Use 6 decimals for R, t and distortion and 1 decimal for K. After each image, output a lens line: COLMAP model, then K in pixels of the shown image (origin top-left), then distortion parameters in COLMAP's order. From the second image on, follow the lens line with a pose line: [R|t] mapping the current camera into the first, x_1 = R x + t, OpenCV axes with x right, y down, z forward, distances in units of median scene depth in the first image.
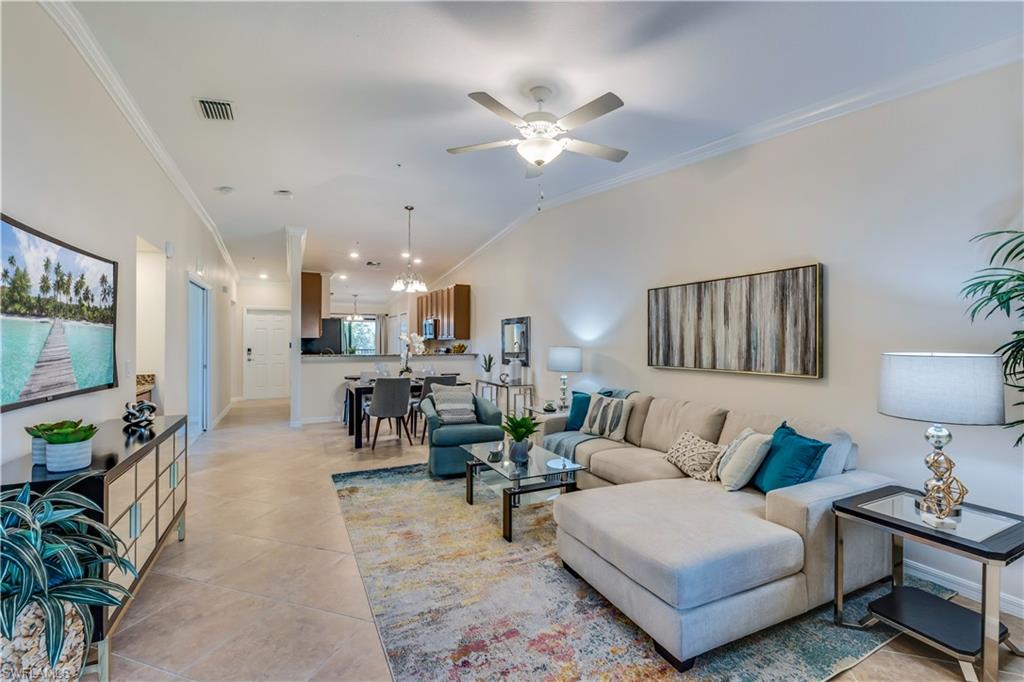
lens RADIAL K [[428.5, 0, 514.7], [0, 428.5, 342.4], [0, 0, 1]] dist [-0.000260, -0.000081]
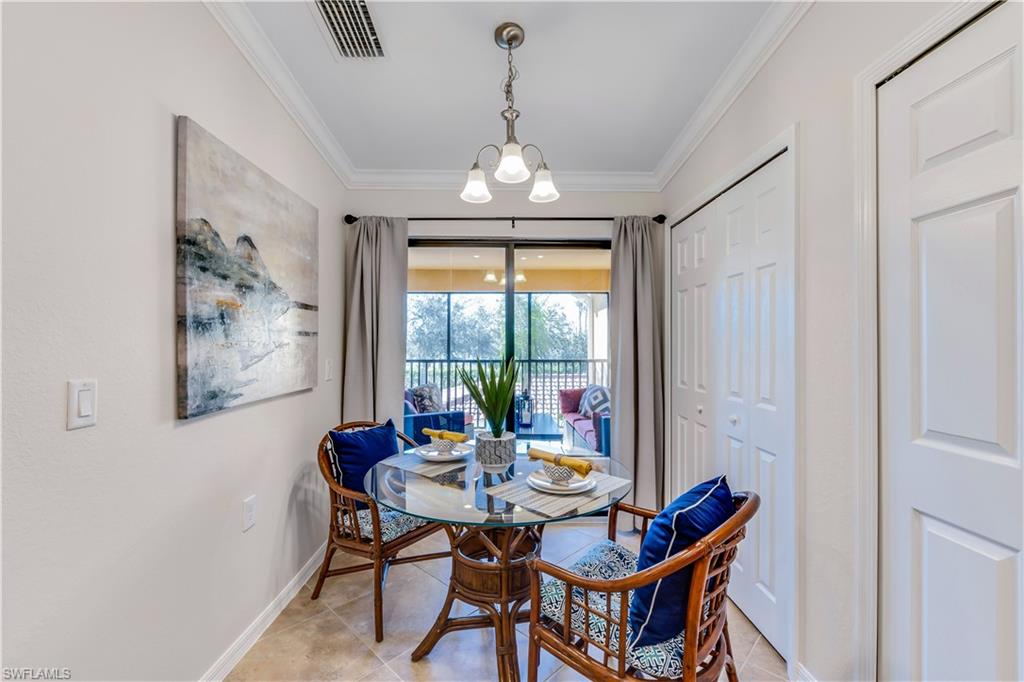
lens RADIAL K [[435.4, 0, 513.4], [0, 435.4, 346.6], [0, 0, 1]] dist [-0.000706, -0.000190]
pose [[0.898646, -0.002853, -0.438665, -0.424885], [0.003909, 0.999991, 0.001503, 0.001343], [0.438657, -0.003066, 0.898649, 1.211525]]
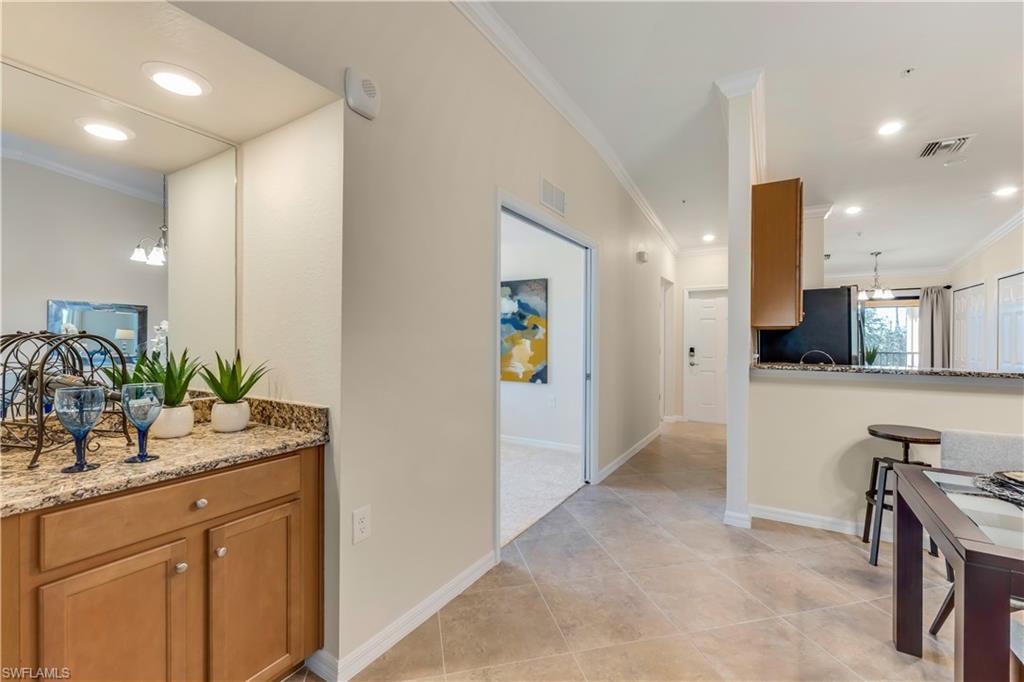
lens RADIAL K [[428.5, 0, 514.7], [0, 428.5, 342.4], [0, 0, 1]] dist [-0.000260, -0.000081]
pose [[0.516623, 0.004786, -0.856199, -0.202234], [-0.005204, 0.999983, 0.002450, 0.005904], [0.856197, 0.003190, 0.516640, 0.463471]]
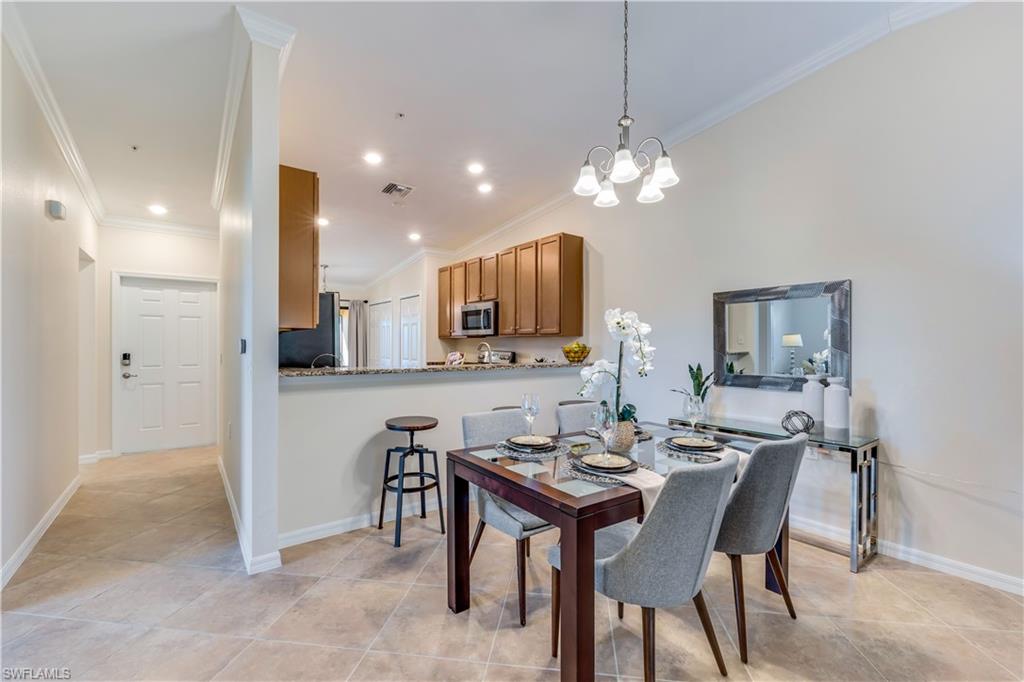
lens RADIAL K [[435.4, 0, 513.4], [0, 435.4, 346.6], [0, 0, 1]] dist [-0.000706, -0.000190]
pose [[0.986039, -0.000646, 0.166514, -0.296501], [0.000204, 0.999996, 0.002673, 0.005051], [-0.166515, -0.002602, 0.986035, 0.486568]]
